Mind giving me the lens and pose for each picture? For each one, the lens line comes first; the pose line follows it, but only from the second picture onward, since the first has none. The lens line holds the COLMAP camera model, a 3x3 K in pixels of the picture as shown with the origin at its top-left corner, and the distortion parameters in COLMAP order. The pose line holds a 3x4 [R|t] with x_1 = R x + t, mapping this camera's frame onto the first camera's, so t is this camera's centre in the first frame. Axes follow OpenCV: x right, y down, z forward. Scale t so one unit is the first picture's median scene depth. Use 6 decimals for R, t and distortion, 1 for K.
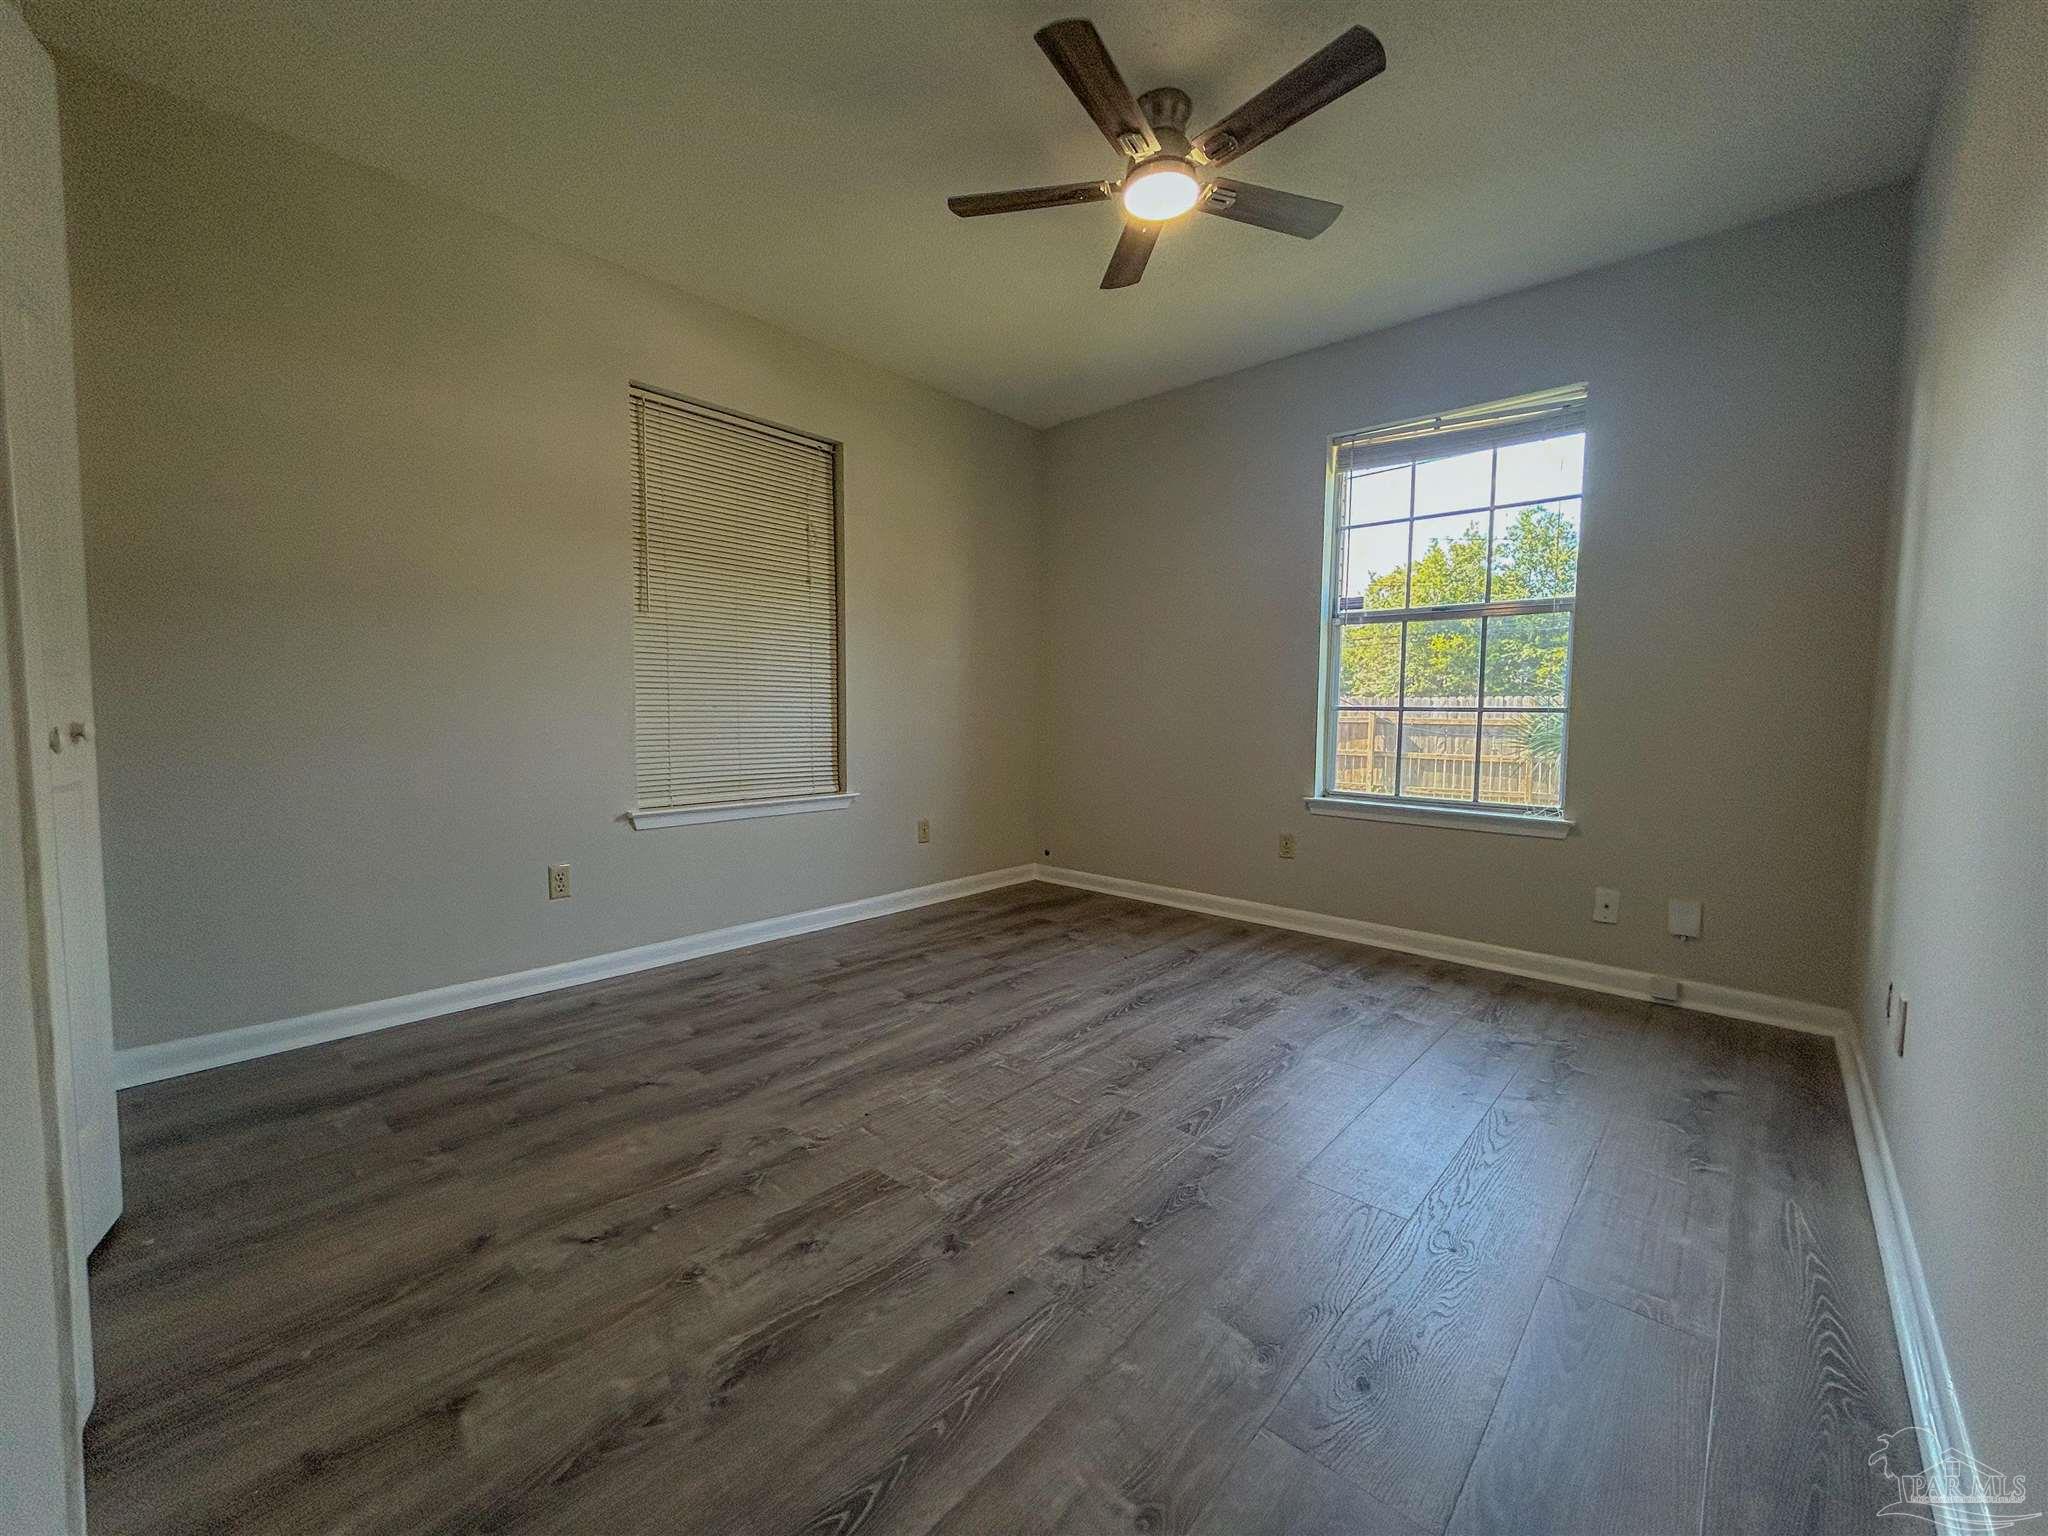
lens RADIAL K [[825.1, 0, 1057.5], [0, 825.1, 740.5], [0, 0, 1]] dist [0.000737, 0.000073]
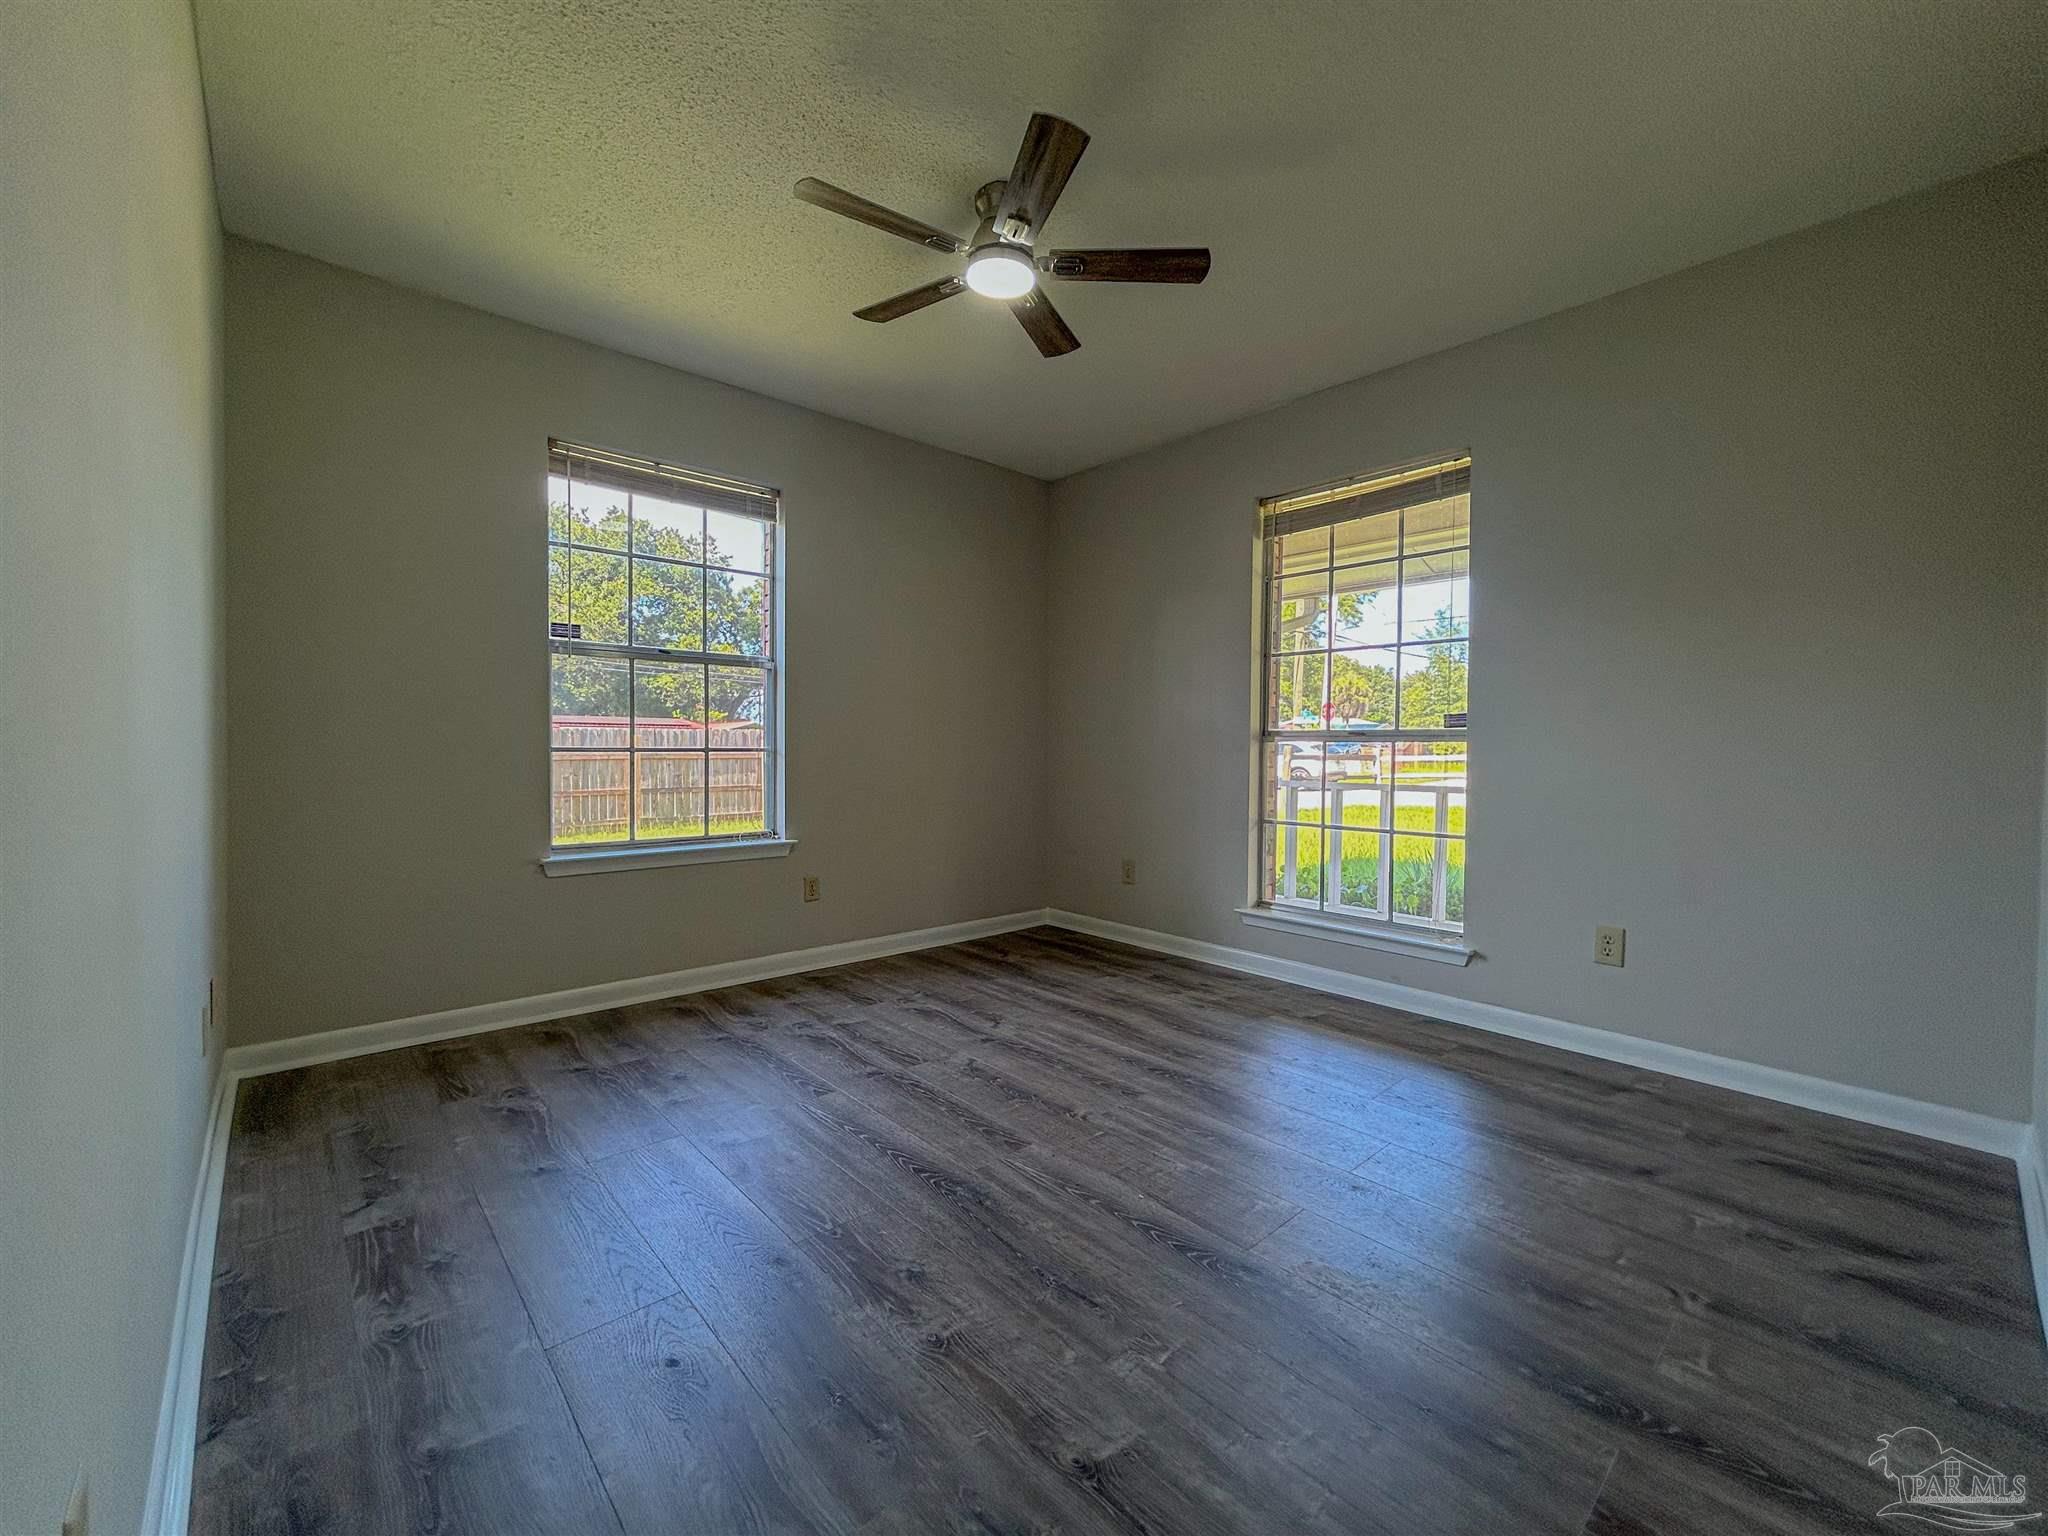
lens RADIAL K [[830.5, 0, 1024.0], [0, 830.5, 768.0], [0, 0, 1]] dist [0.000162, 0.000022]
pose [[0.125824, -0.042961, 0.991122, -0.504240], [0.039679, 0.998480, 0.038243, -0.038239], [-0.991259, 0.034515, 0.127337, 0.451660]]
